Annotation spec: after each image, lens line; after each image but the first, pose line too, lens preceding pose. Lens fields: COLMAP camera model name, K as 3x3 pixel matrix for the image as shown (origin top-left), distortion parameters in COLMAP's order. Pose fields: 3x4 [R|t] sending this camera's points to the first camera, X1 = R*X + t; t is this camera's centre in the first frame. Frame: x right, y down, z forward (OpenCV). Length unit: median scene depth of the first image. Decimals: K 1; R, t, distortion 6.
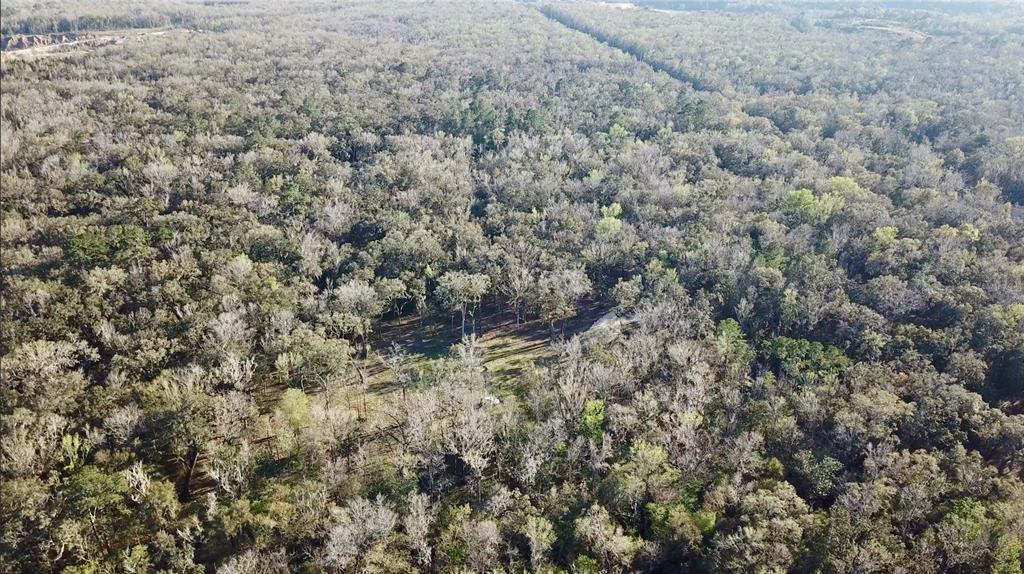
lens RADIAL K [[865.3, 0, 512.0], [0, 865.3, 287.0], [0, 0, 1]] dist [0.092543, -0.146796]
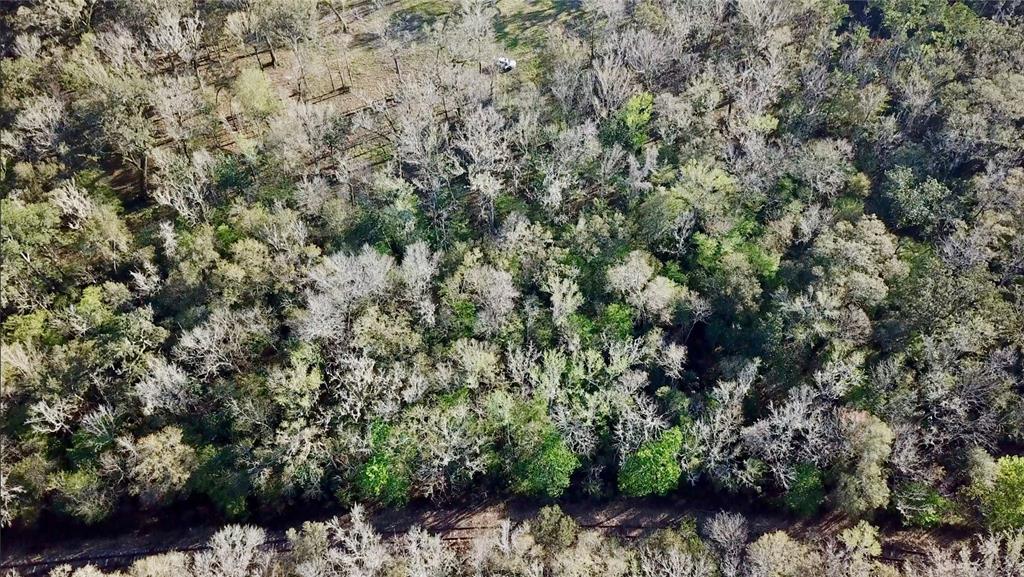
lens RADIAL K [[865.3, 0, 512.0], [0, 865.3, 288.5], [0, 0, 1]] dist [0.092543, -0.146796]
pose [[0.999811, 0.008386, -0.017516, -0.002129], [0.001478, 0.866494, 0.499185, -0.078031], [0.019364, -0.499117, 0.866318, 0.173366]]
